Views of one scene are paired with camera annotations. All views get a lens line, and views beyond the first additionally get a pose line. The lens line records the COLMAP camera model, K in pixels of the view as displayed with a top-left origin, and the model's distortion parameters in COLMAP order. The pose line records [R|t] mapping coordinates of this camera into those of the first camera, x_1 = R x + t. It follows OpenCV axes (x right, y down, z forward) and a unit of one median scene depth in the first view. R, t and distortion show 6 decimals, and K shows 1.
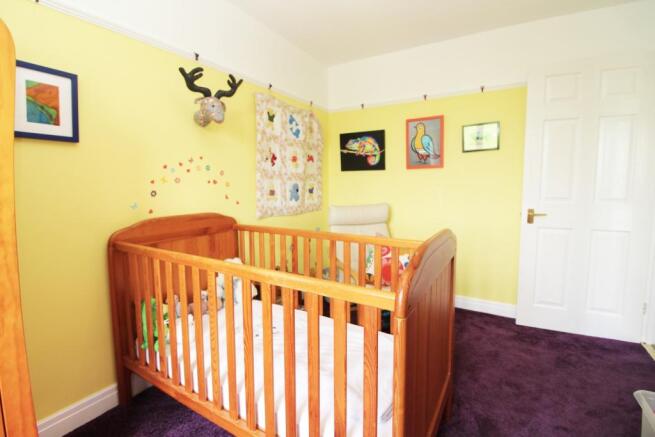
lens RADIAL K [[302.5, 0, 327.5], [0, 302.5, 218.5], [0, 0, 1]] dist [-0.003831, -0.001332]
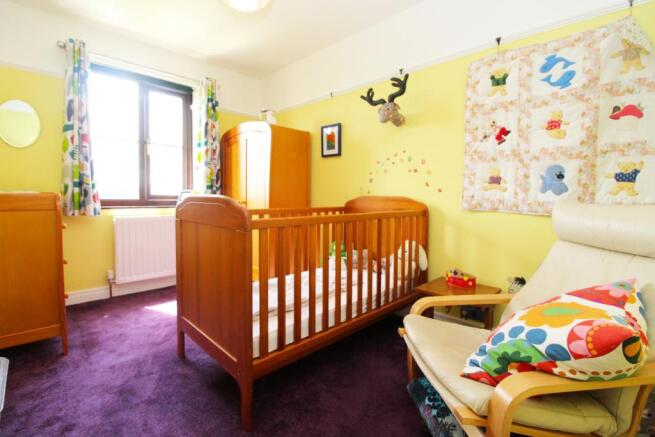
lens RADIAL K [[302.5, 0, 327.5], [0, 302.5, 218.5], [0, 0, 1]] dist [-0.003831, -0.001332]
pose [[-0.250964, 0.072423, -0.965283, 0.670157], [-0.122555, 0.986796, 0.105900, -0.019880], [0.960207, 0.144877, -0.238774, 0.808671]]
